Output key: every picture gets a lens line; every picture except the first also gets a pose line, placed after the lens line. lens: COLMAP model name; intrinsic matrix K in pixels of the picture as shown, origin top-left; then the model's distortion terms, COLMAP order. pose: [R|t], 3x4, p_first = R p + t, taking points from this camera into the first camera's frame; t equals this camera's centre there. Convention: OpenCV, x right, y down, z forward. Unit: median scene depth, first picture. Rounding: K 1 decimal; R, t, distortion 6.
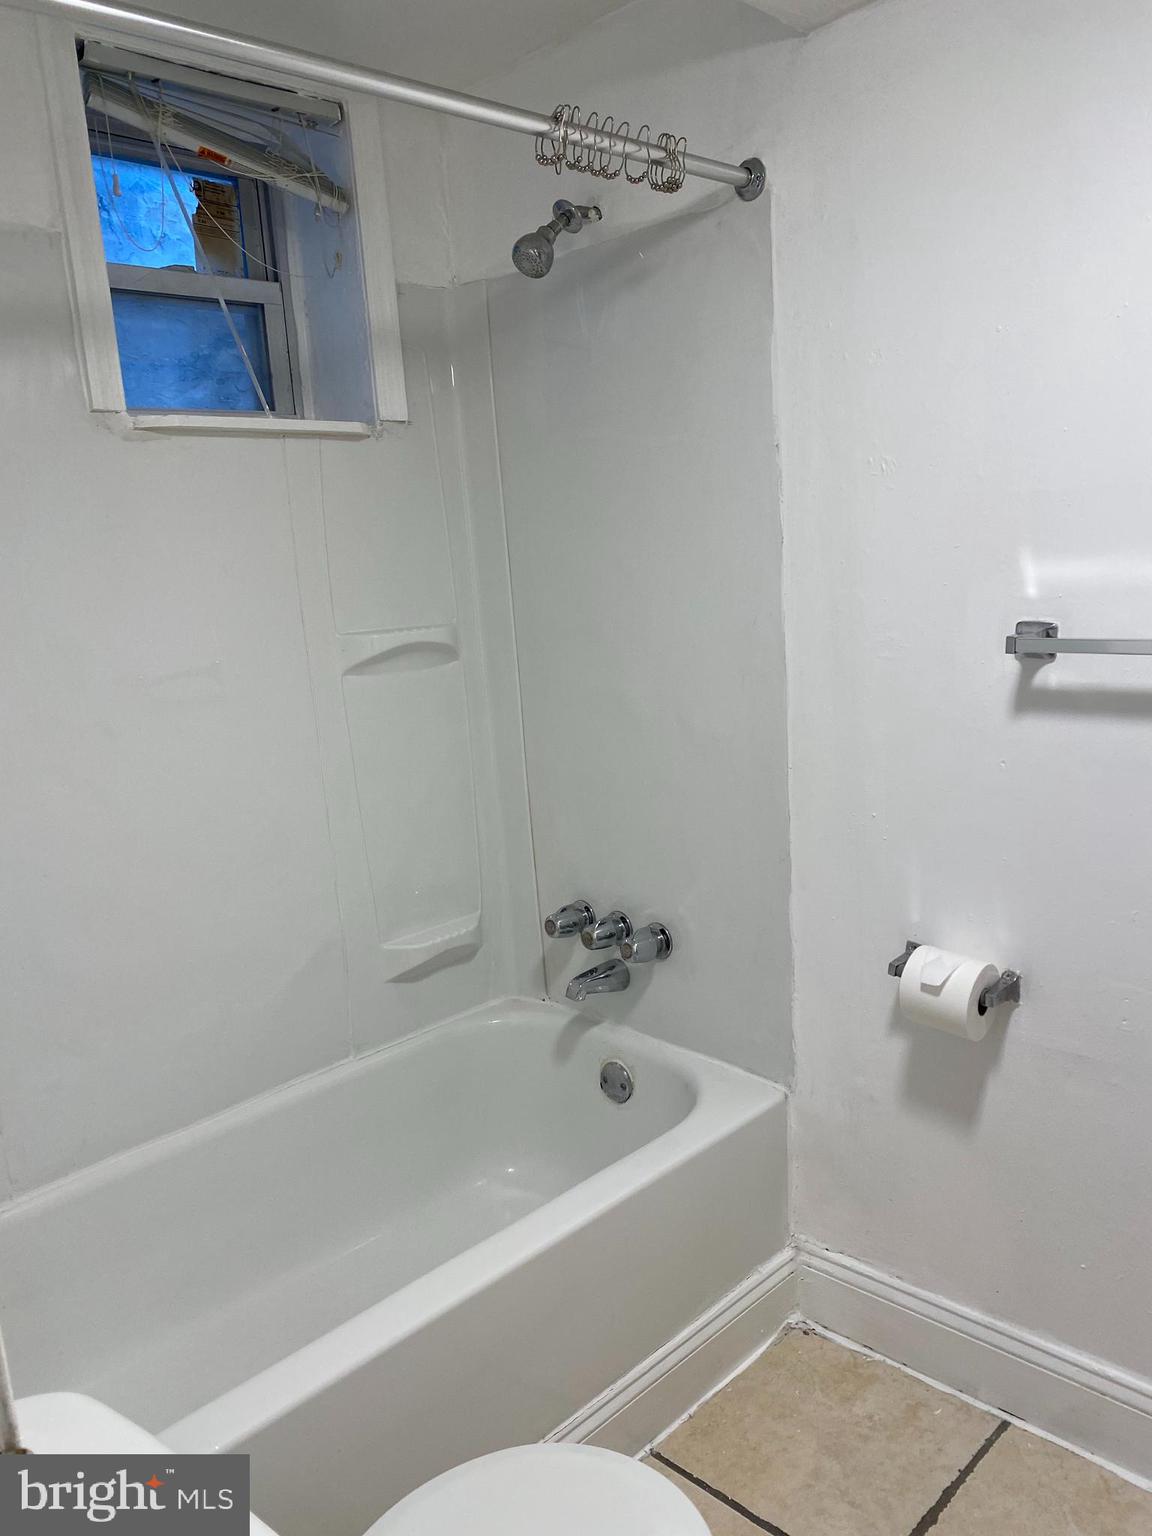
lens RADIAL K [[1146.0, 0, 576.0], [0, 1146.0, 768.0], [0, 0, 1]] dist [0.024276, -0.040950]
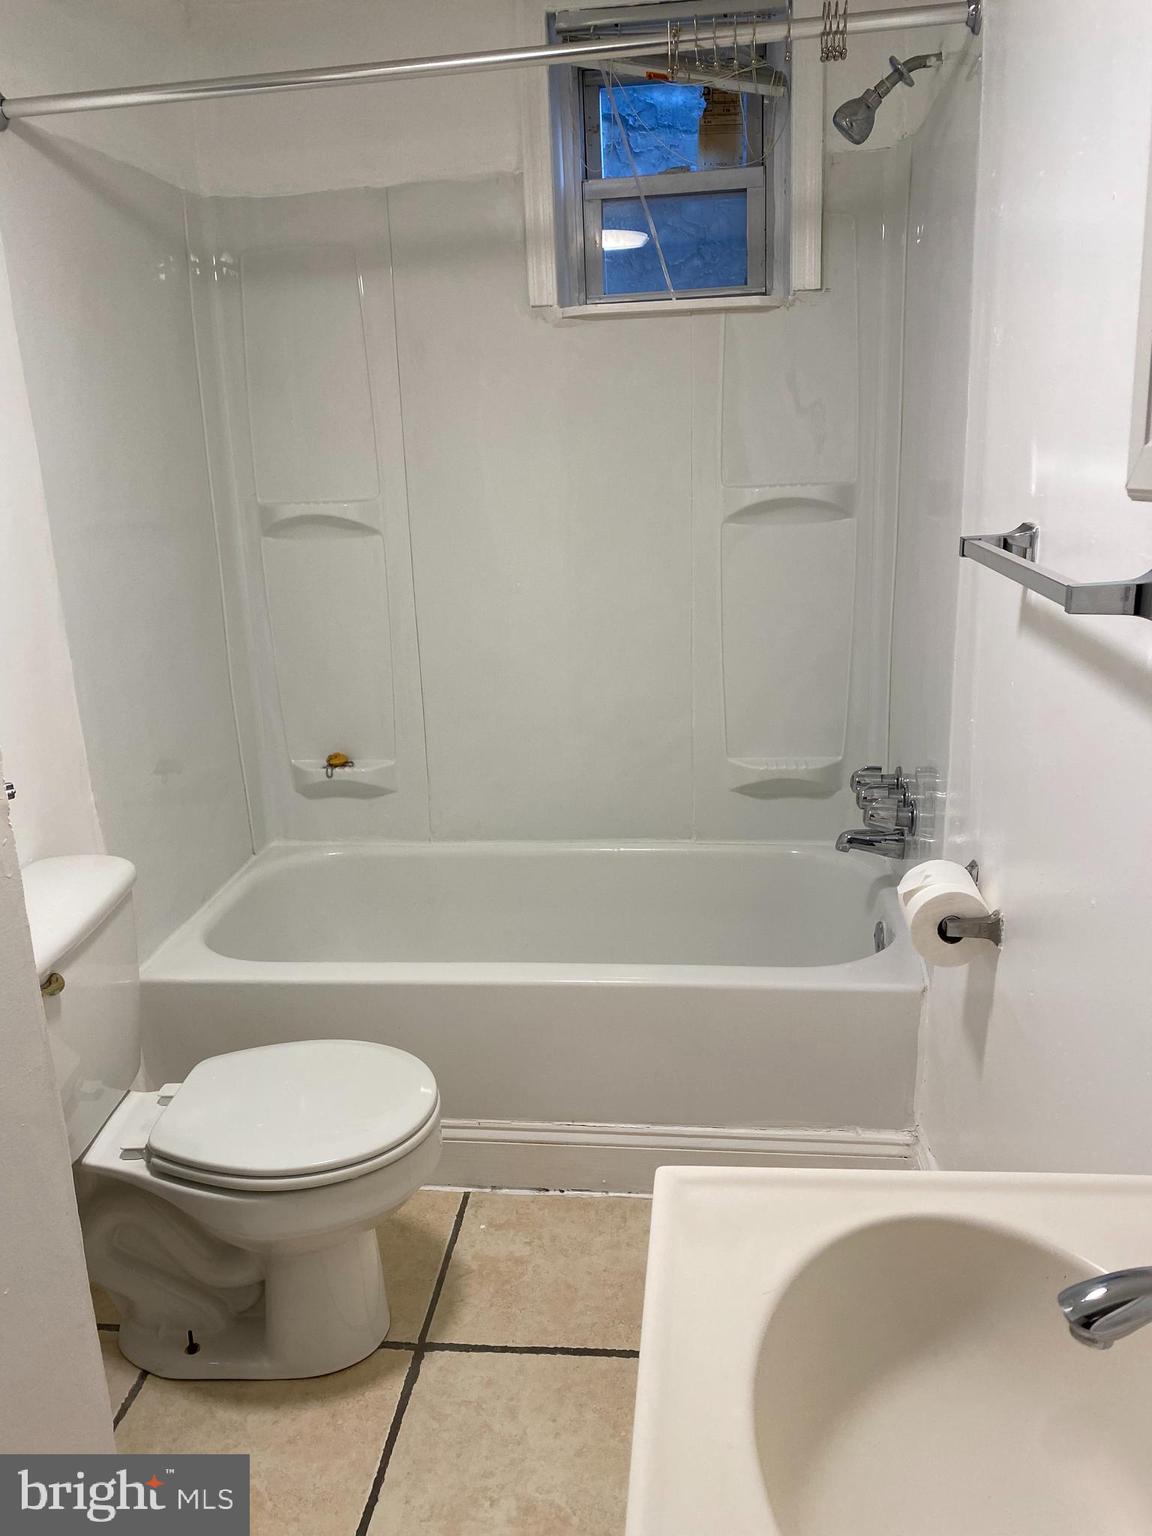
lens RADIAL K [[1149.0, 0, 576.0], [0, 1149.0, 768.0], [0, 0, 1]] dist [-0.012570, -0.000934]
pose [[0.630998, 0.245639, -0.735869, 0.616882], [-0.140113, 0.969034, 0.203327, -0.054269], [0.763027, -0.025194, 0.645876, 0.124913]]
